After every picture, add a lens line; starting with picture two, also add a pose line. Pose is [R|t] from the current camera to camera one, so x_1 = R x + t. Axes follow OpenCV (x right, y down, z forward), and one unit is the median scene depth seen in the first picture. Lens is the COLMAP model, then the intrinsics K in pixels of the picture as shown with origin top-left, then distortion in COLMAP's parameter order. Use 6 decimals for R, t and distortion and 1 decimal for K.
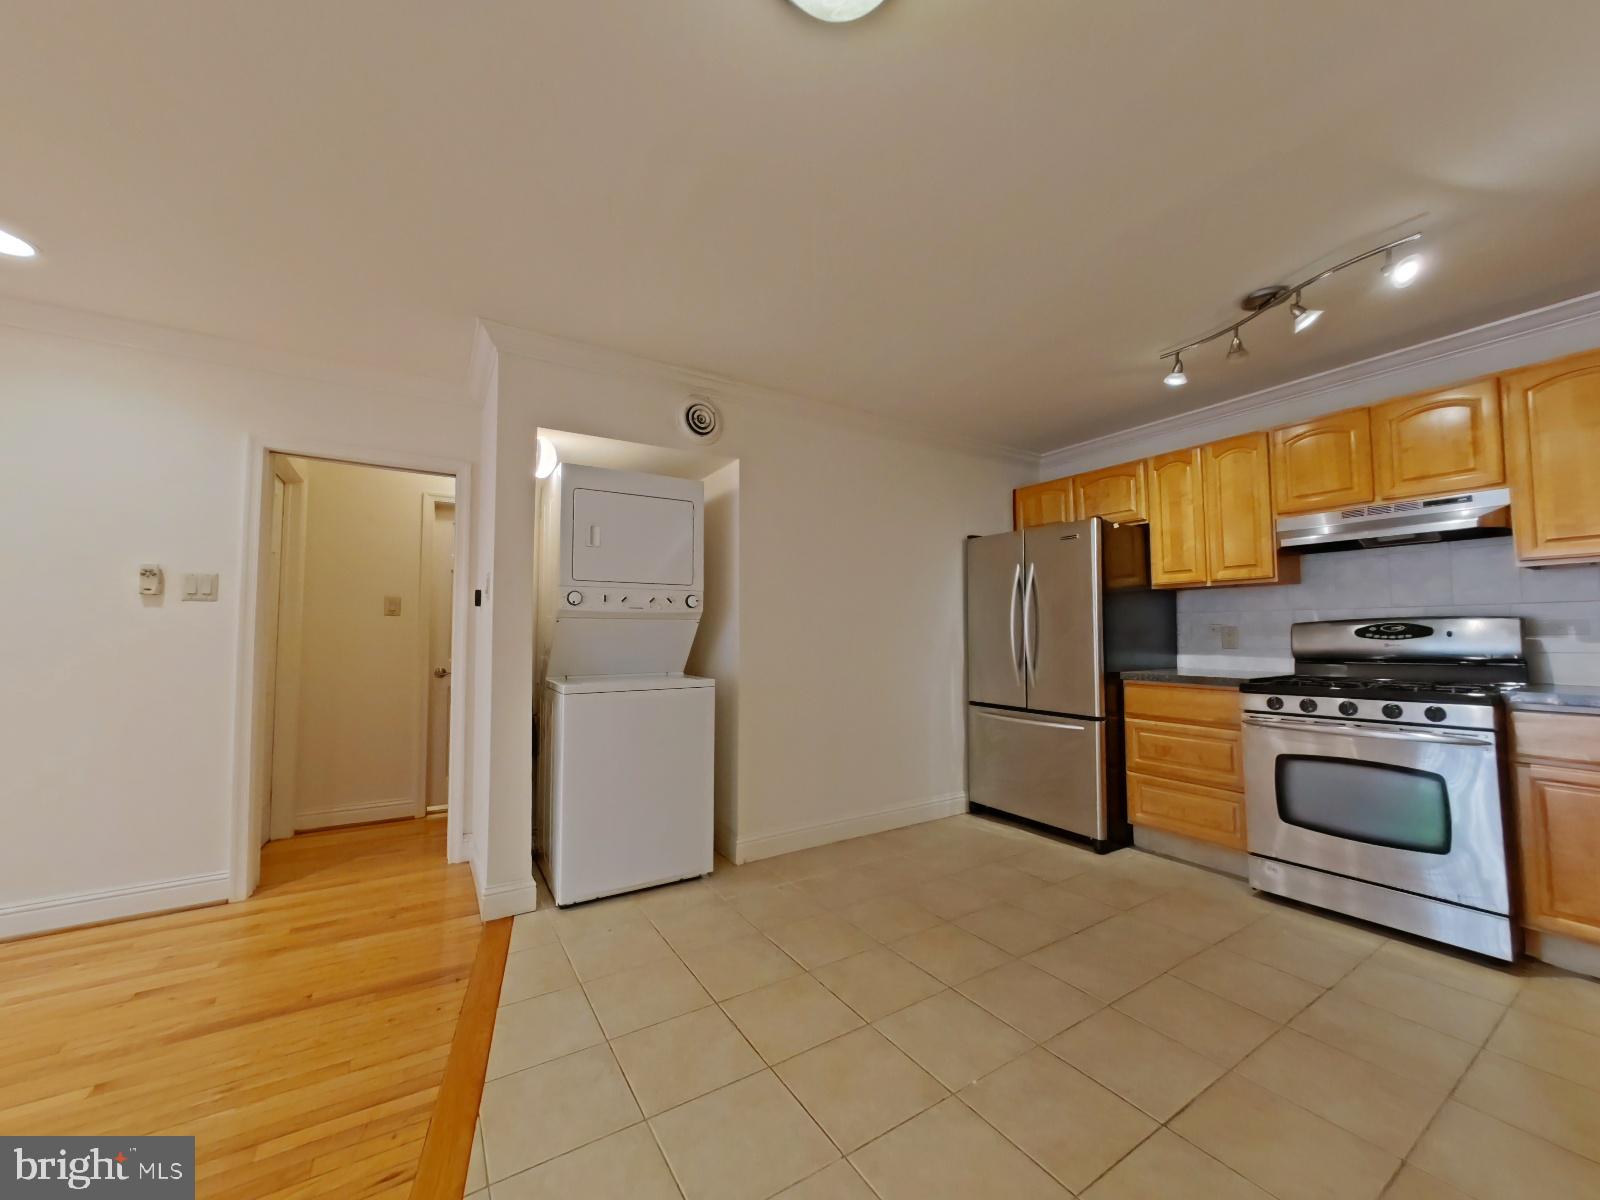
lens RADIAL K [[612.1, 0, 800.0], [0, 612.1, 600.0], [0, 0, 1]] dist [-0.002152, 0.000364]
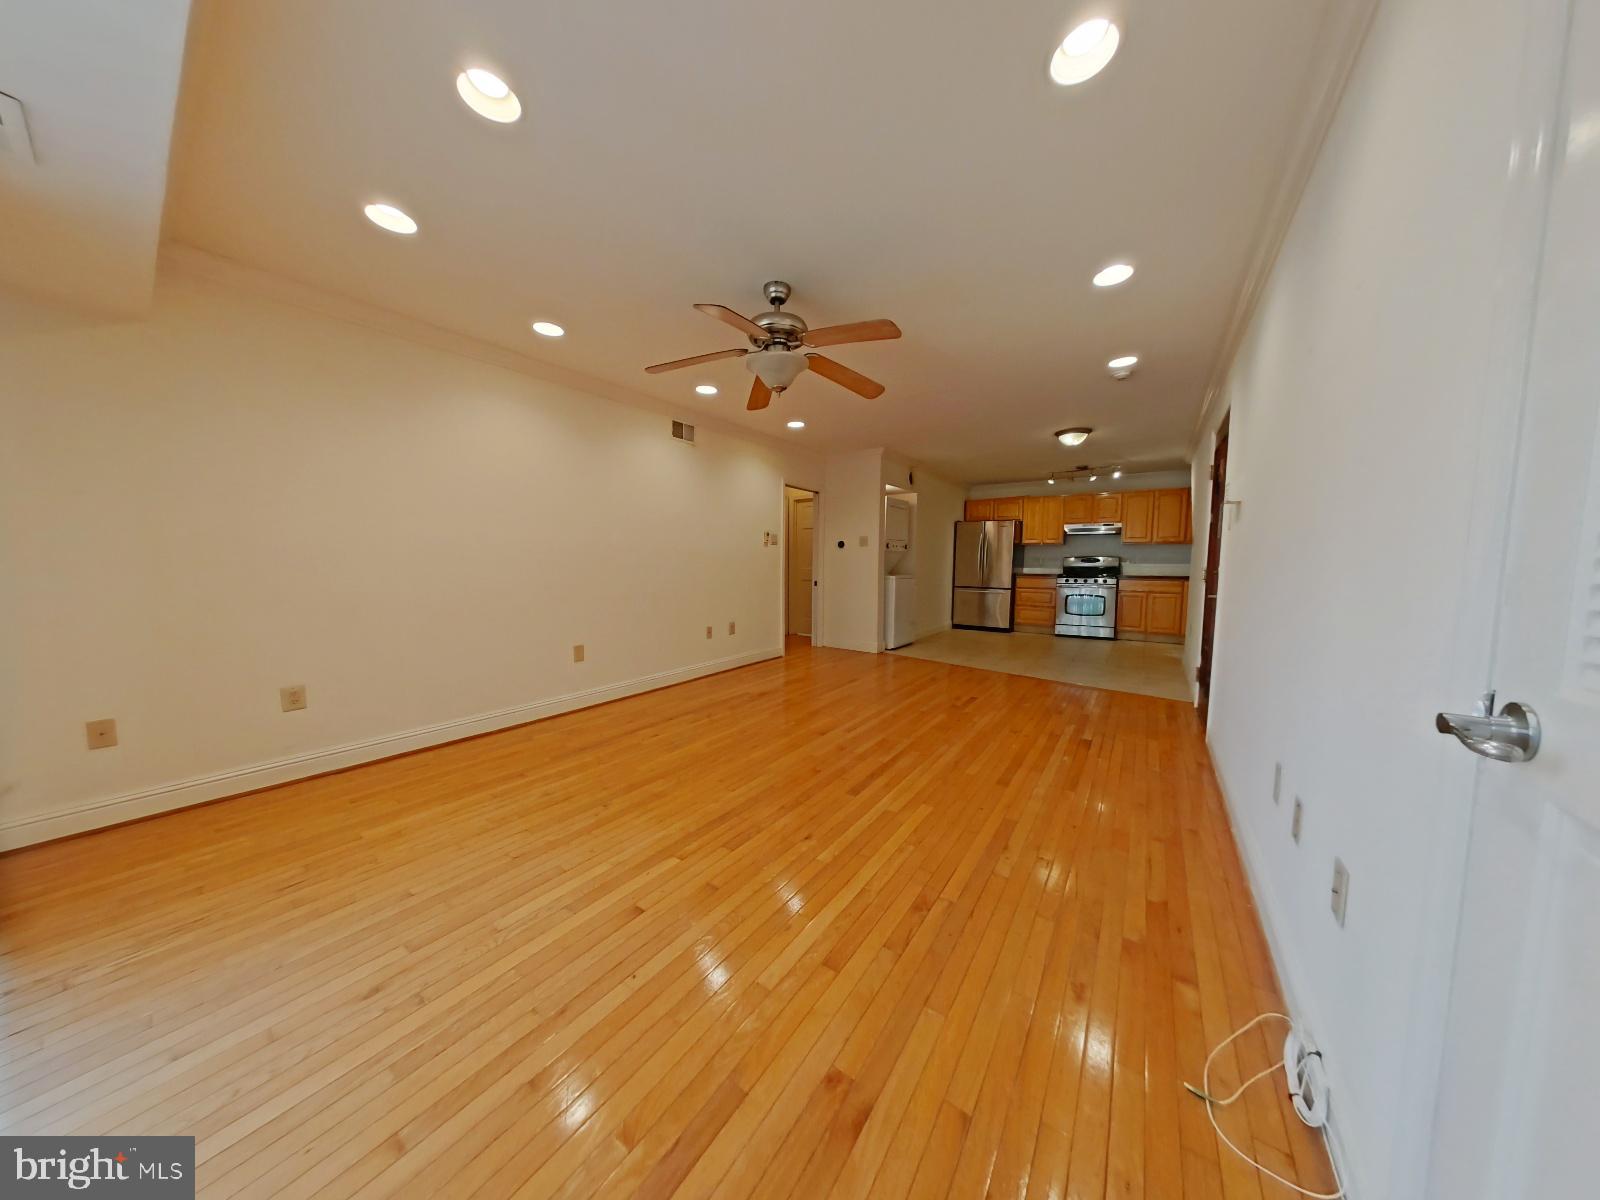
lens RADIAL K [[498.4, 0, 802.7], [0, 498.4, 594.3], [0, 0, 1]] dist [-0.000849, -0.000066]
pose [[0.921124, -0.017814, 0.388860, -1.656997], [-0.031287, 0.992332, 0.119572, -0.044203], [-0.388009, -0.122307, 0.913504, -0.985913]]
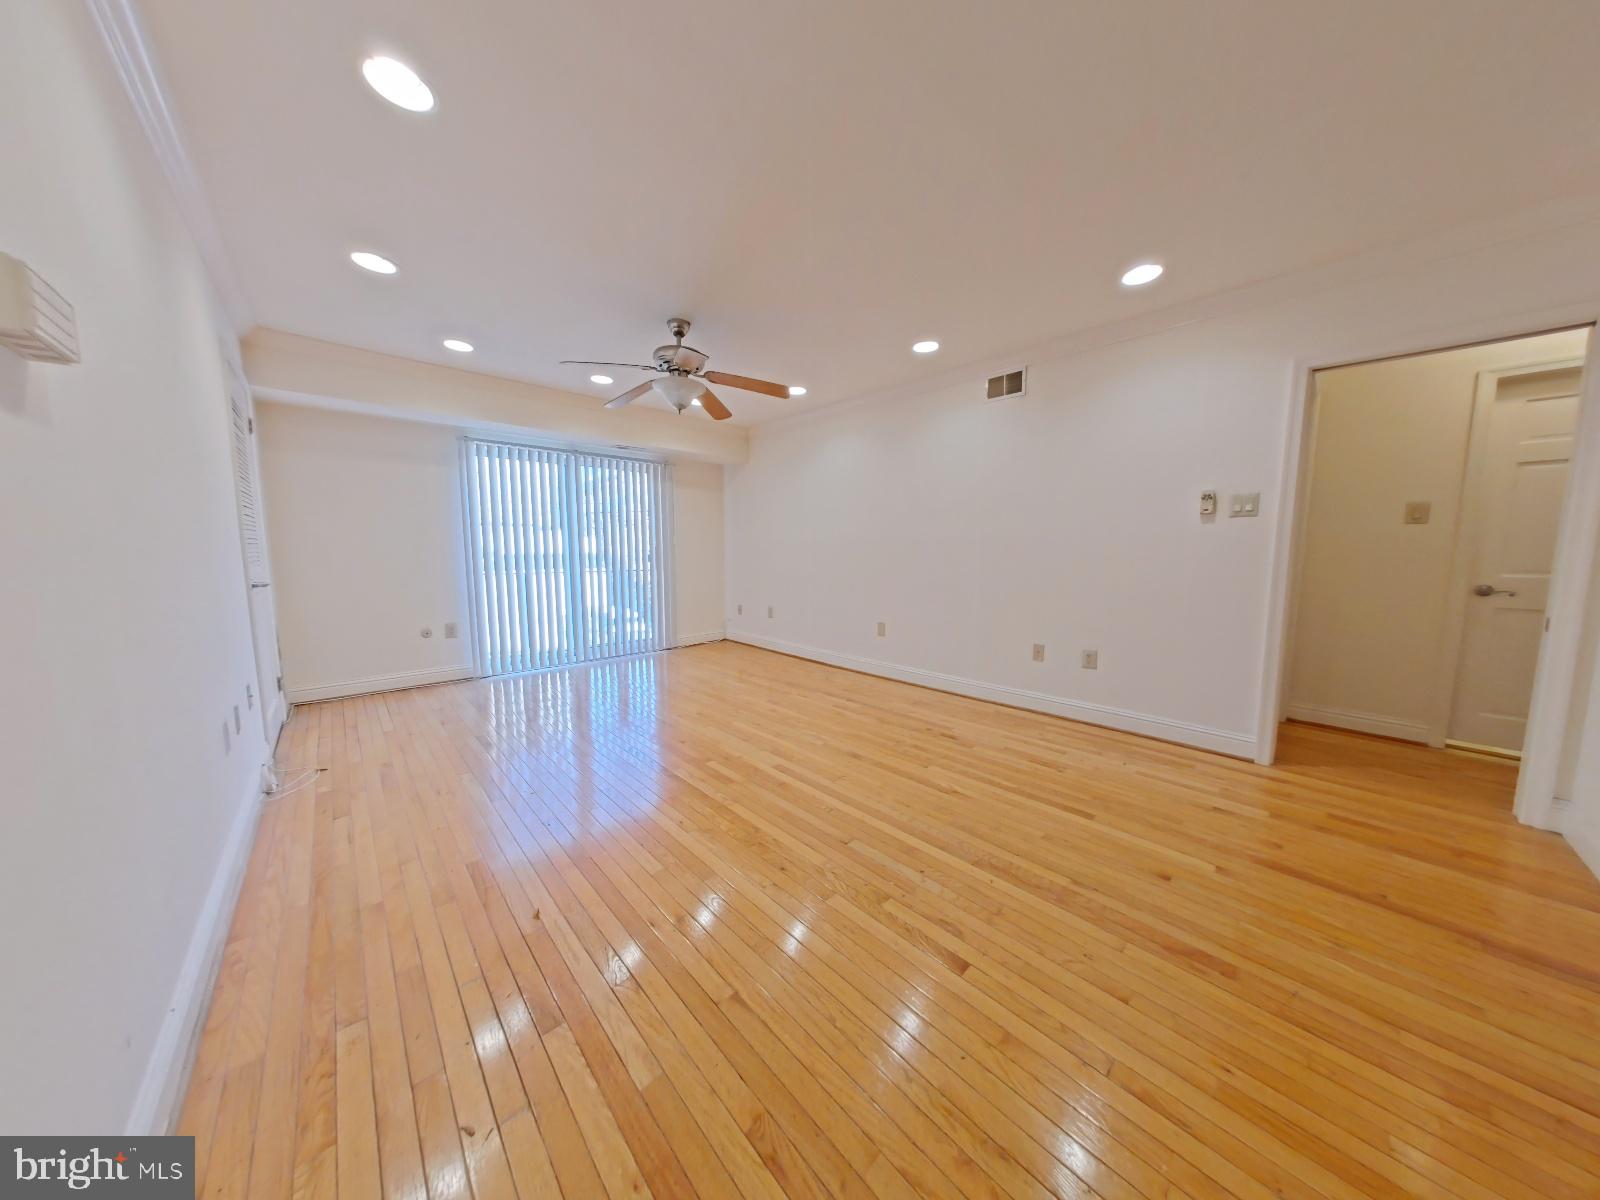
lens RADIAL K [[498.4, 0, 802.7], [0, 498.4, 594.3], [0, 0, 1]] dist [-0.000849, -0.000066]
pose [[0.189085, 0.091631, -0.977676, -0.158900], [0.056461, 0.992975, 0.103984, 0.002386], [0.980336, -0.074862, 0.182583, -0.053296]]
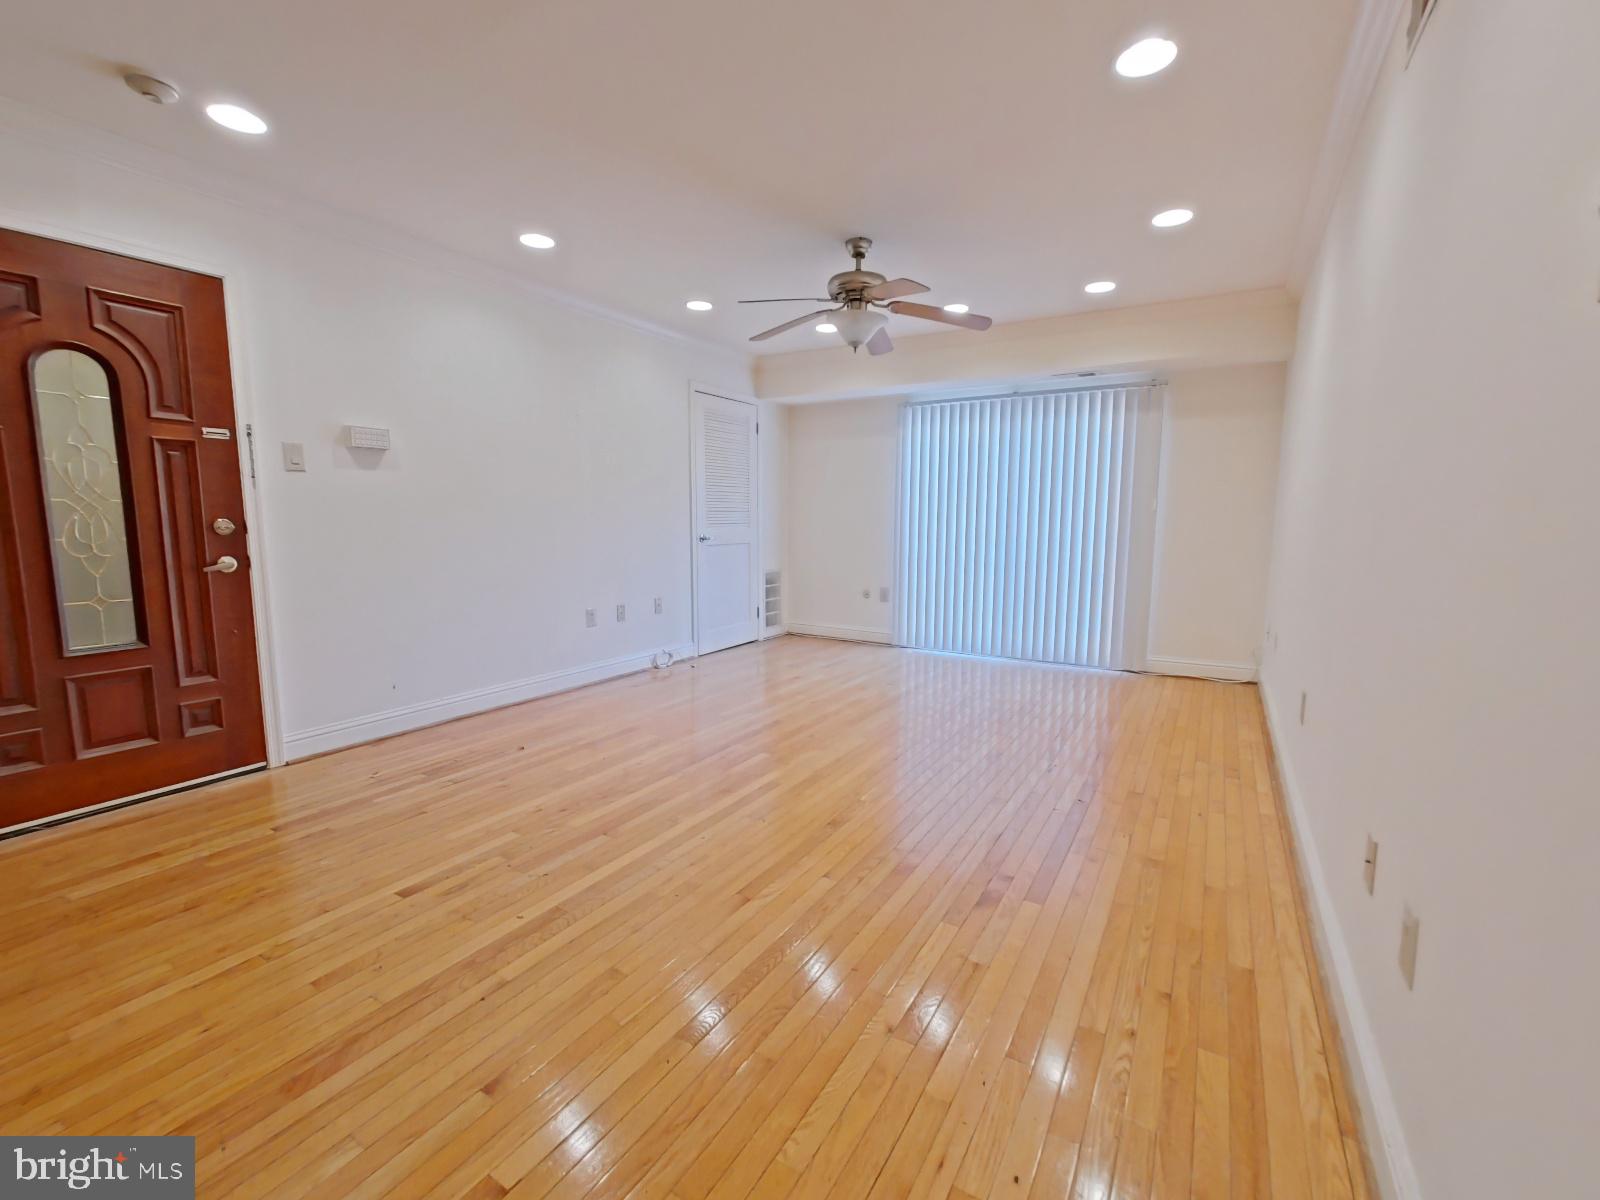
lens RADIAL K [[682.6, 0, 800.0], [0, 682.6, 600.0], [0, 0, 1]] dist [-0.001198, -0.000126]
pose [[-0.897367, 0.050898, -0.438341, -0.662969], [0.021219, 0.997154, 0.072345, 0.065448], [0.440775, 0.055618, -0.895893, 1.017758]]
